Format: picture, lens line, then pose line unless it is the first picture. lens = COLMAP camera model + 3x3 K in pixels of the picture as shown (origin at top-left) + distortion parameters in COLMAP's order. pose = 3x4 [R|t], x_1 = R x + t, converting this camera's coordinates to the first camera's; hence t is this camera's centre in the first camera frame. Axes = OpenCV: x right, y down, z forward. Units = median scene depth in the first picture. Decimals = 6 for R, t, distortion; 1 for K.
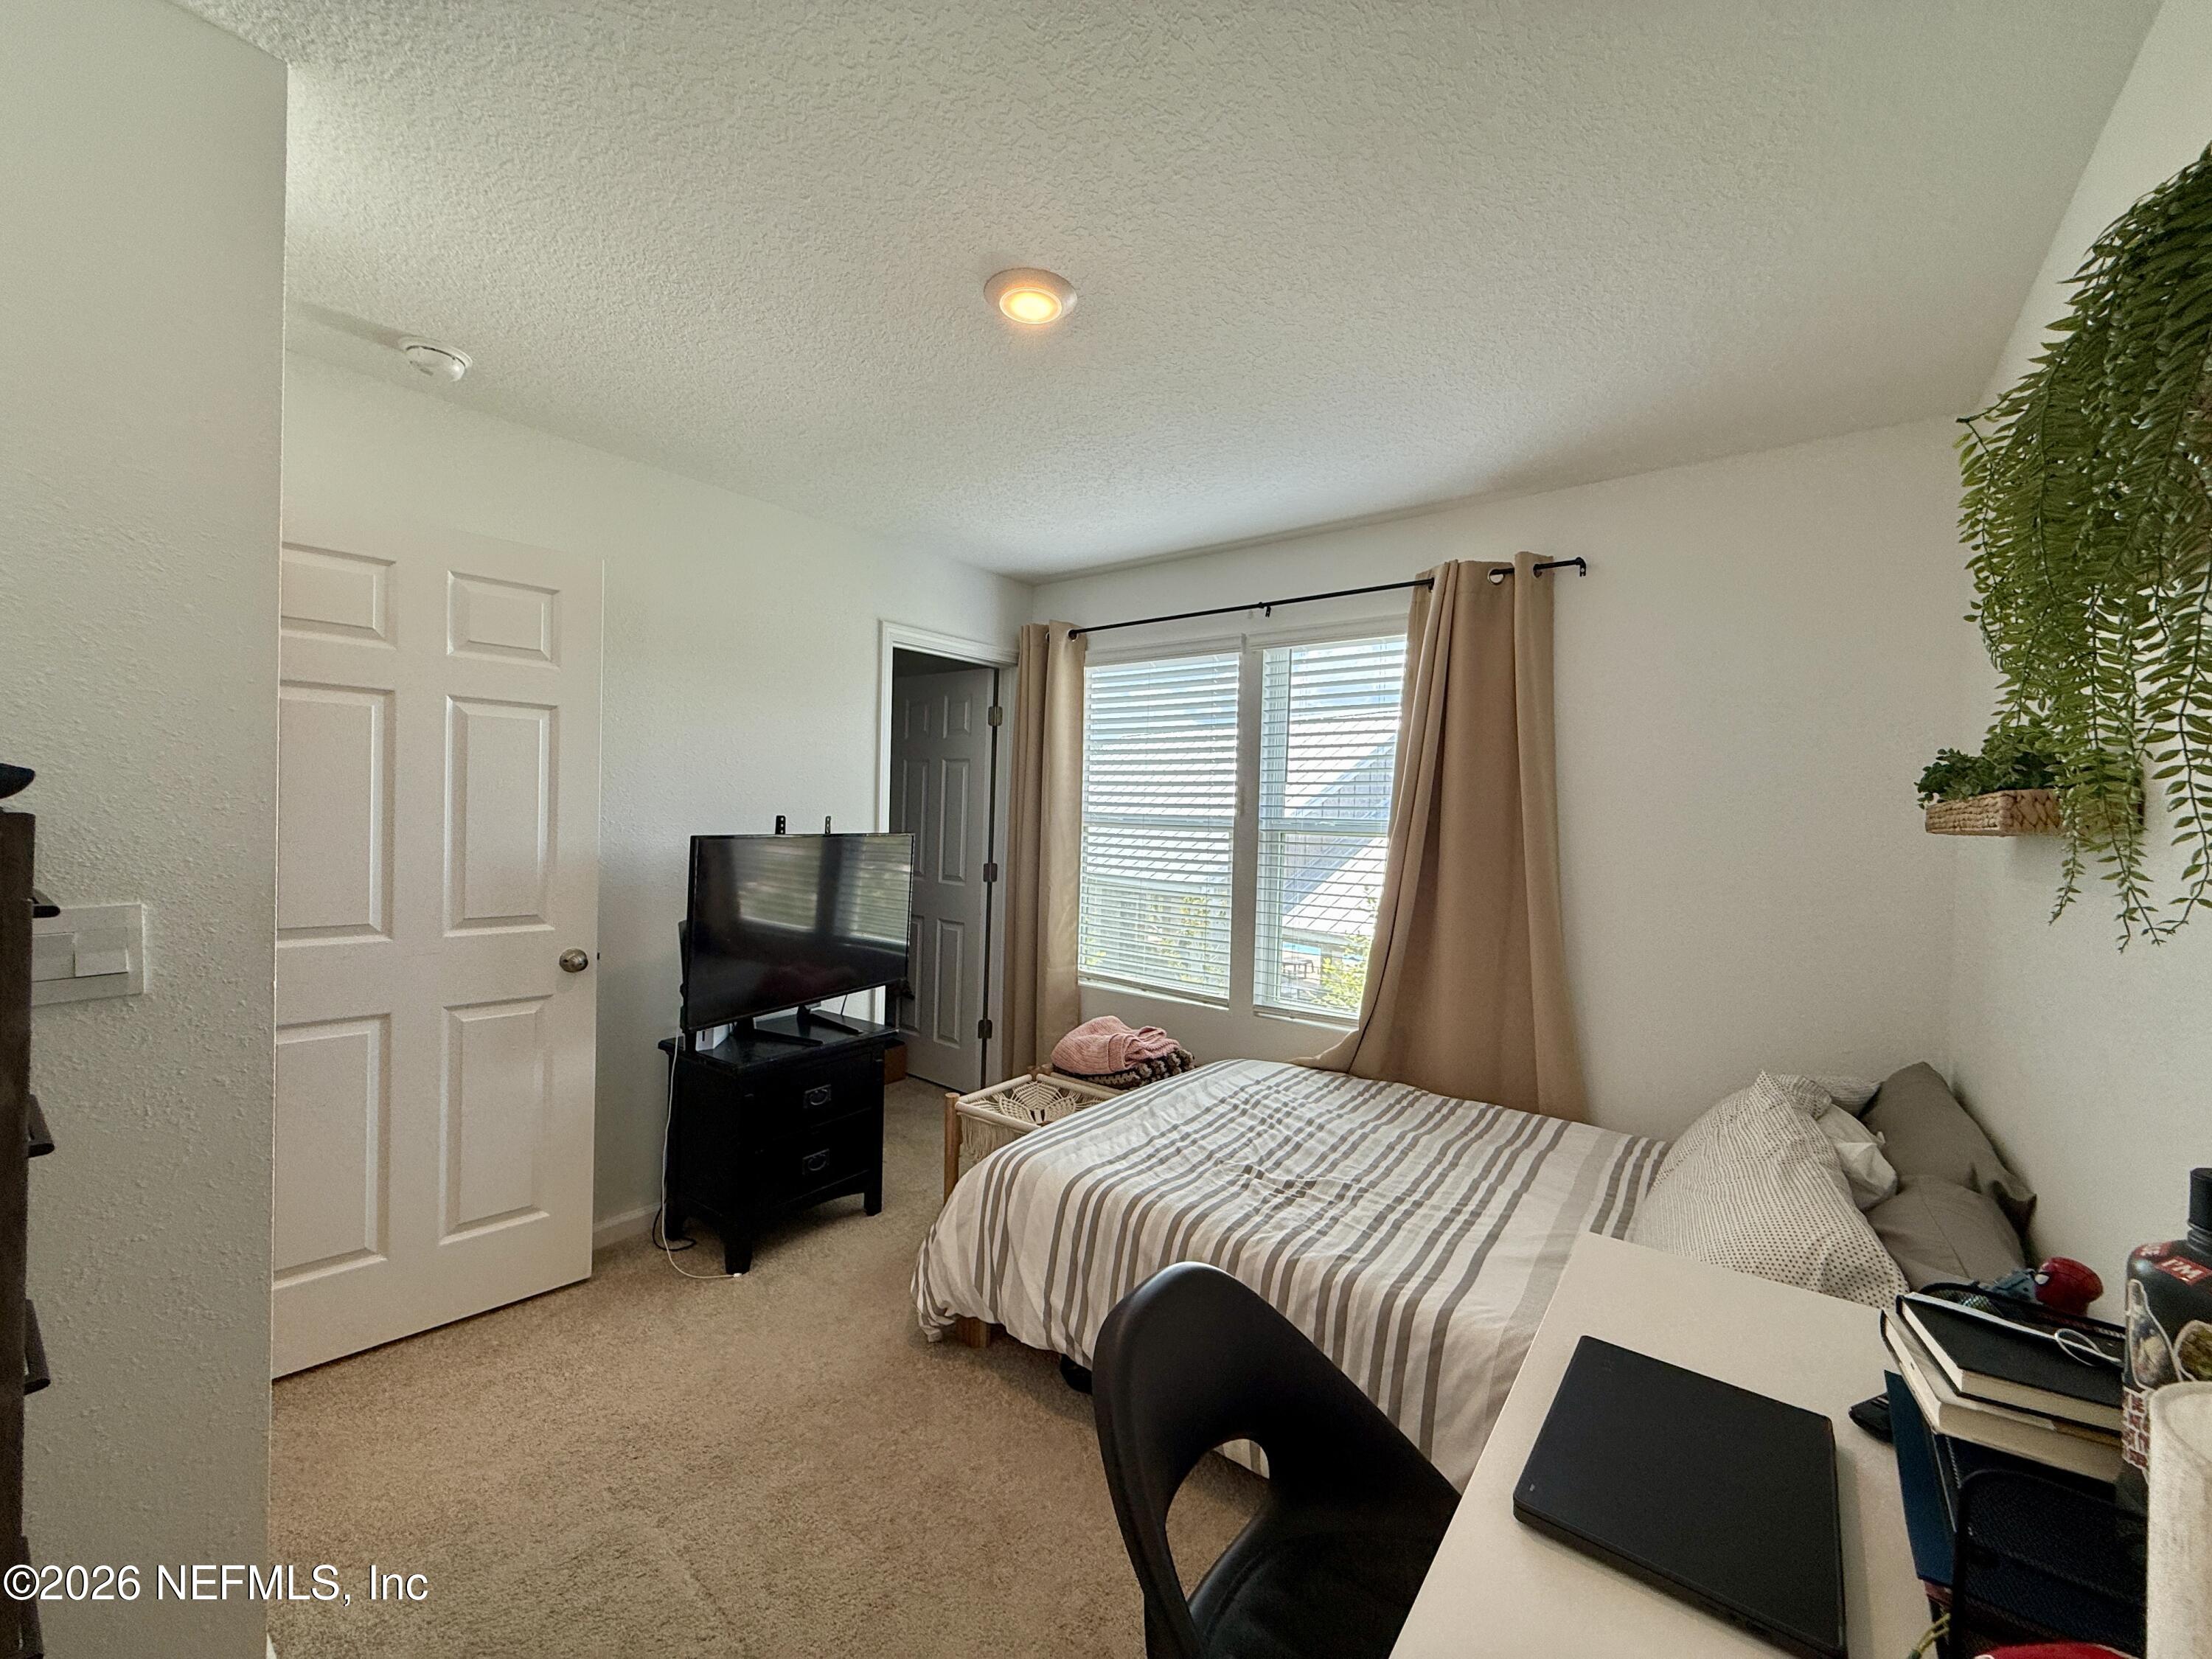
lens RADIAL K [[887.6, 0, 1097.1], [0, 887.6, 825.1], [0, 0, 1]] dist [0.002649, -0.000727]
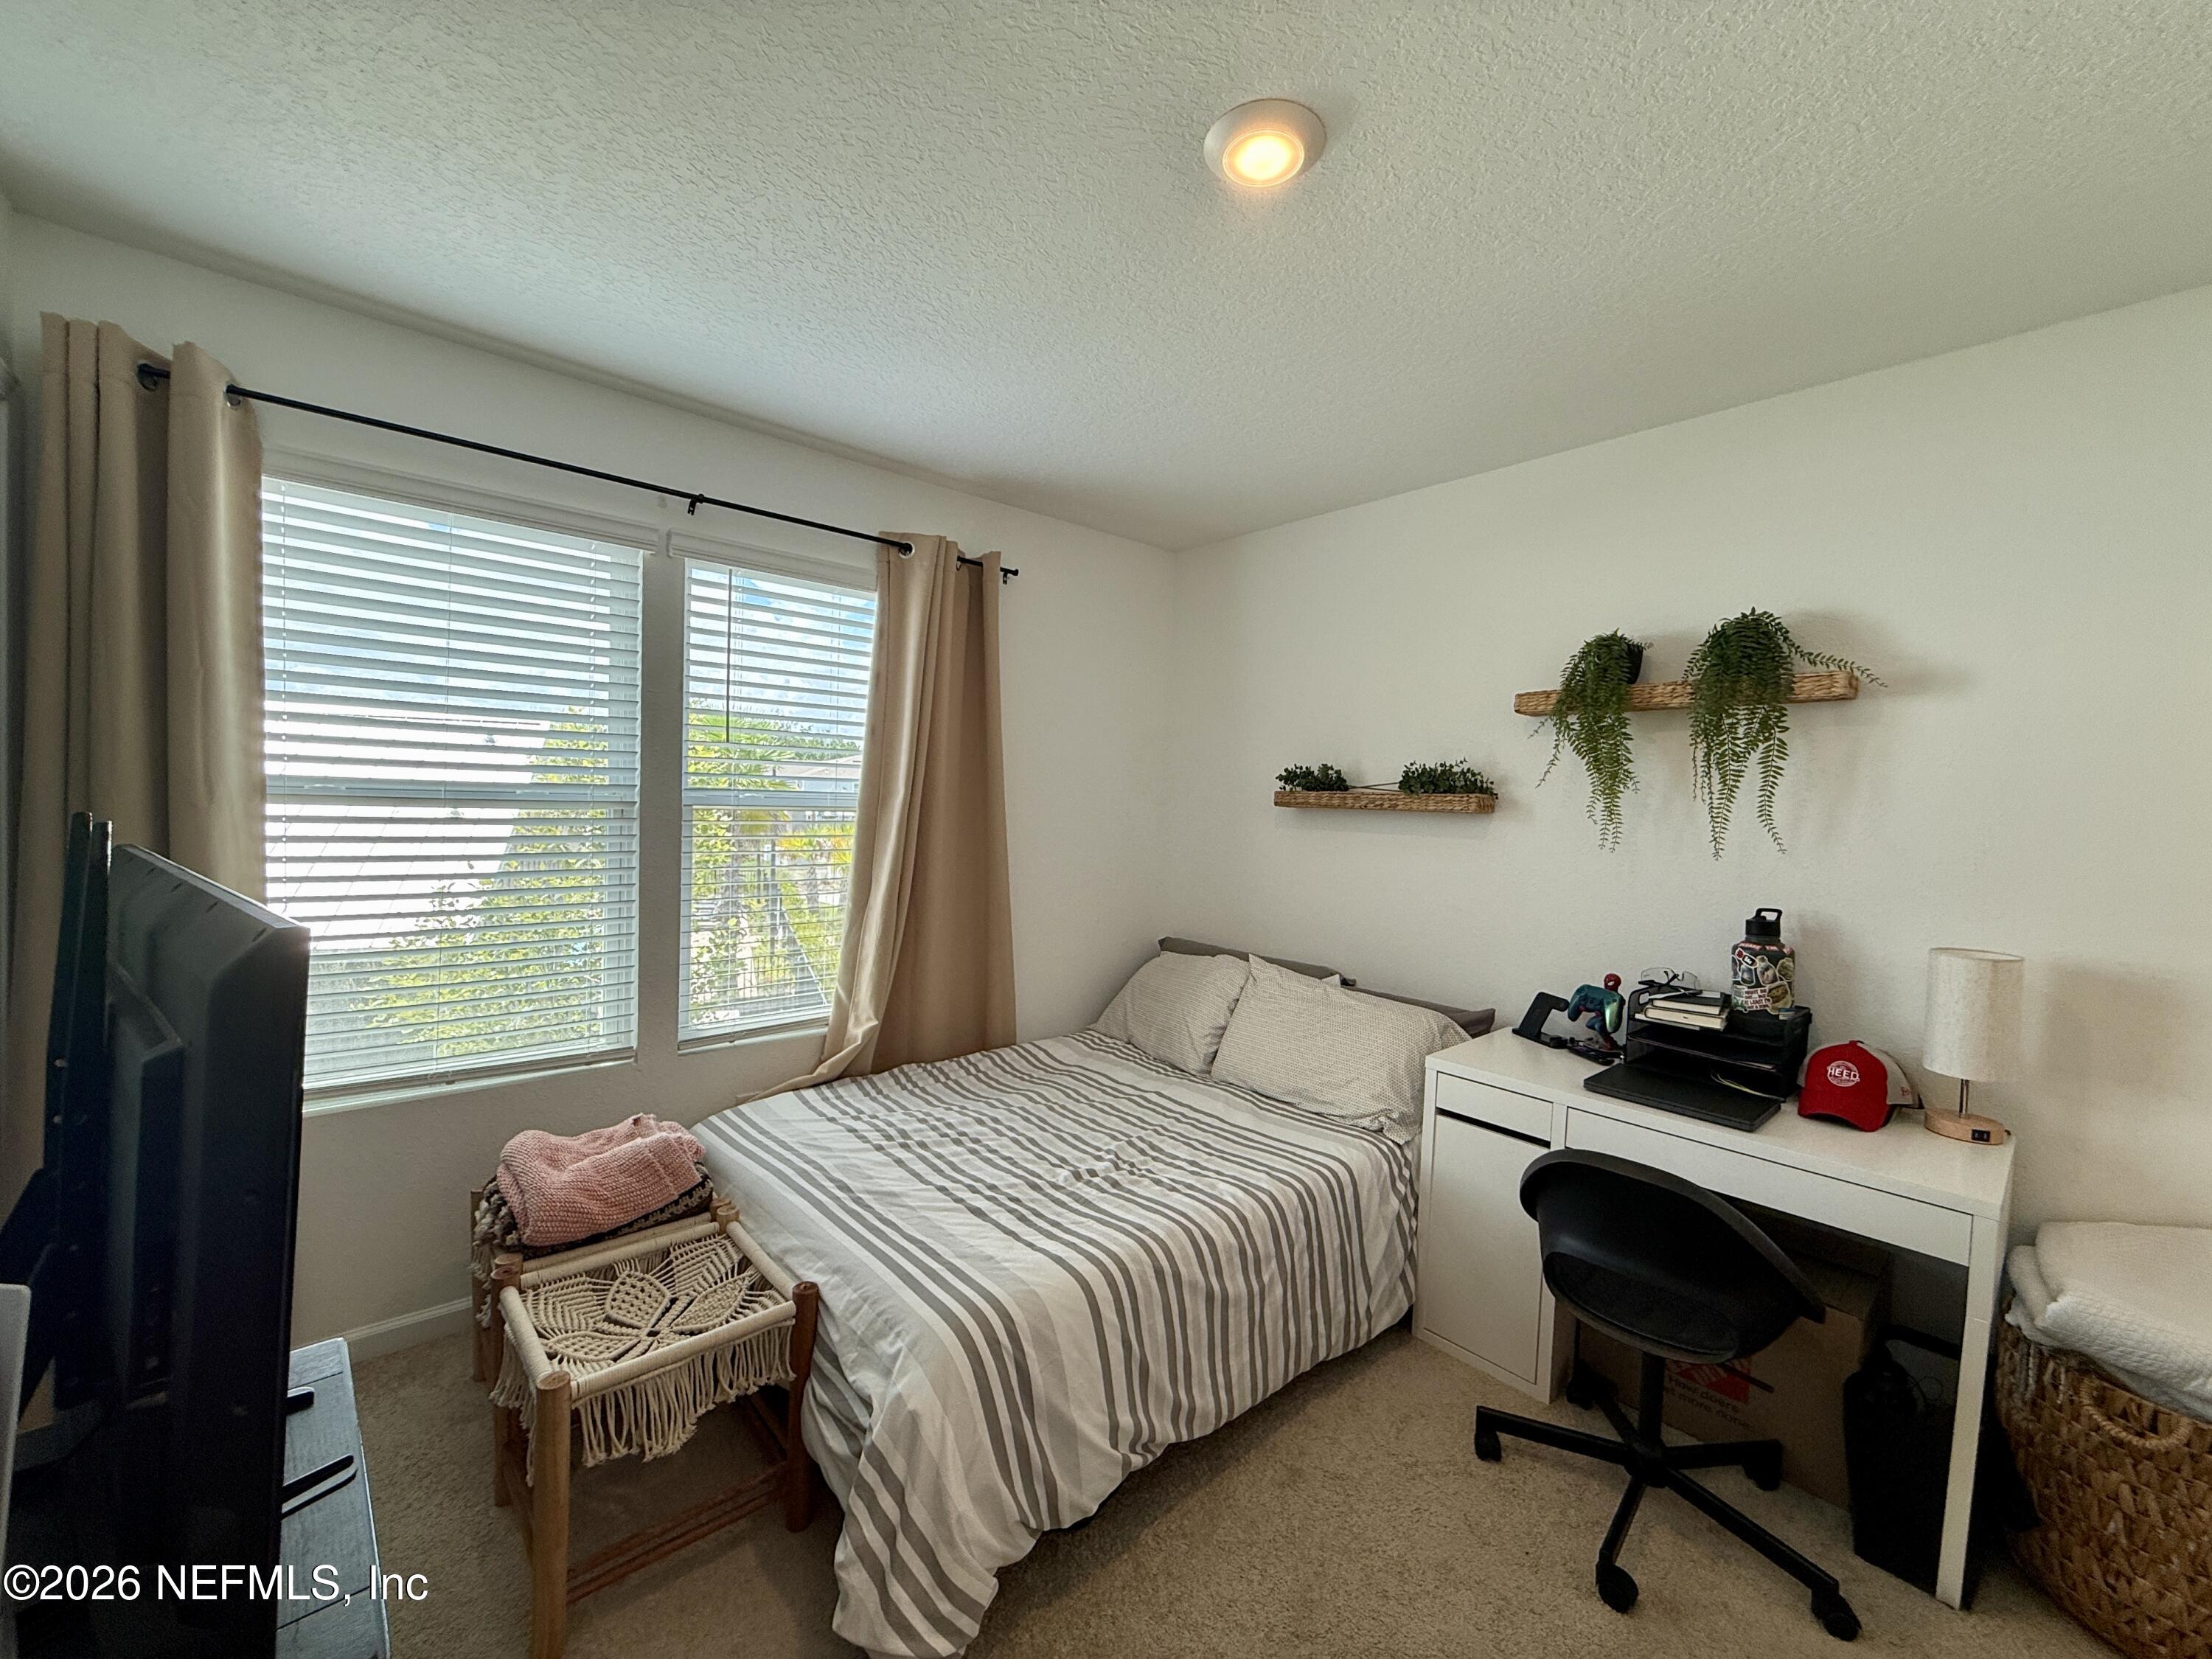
lens RADIAL K [[887.6, 0, 1096.0], [0, 887.6, 827.8], [0, 0, 1]] dist [0.002649, -0.000727]
pose [[0.188654, -0.054102, 0.980552, -0.570699], [-0.017598, 0.998135, 0.058458, -0.030121], [-0.981886, -0.028284, 0.187350, 0.631454]]
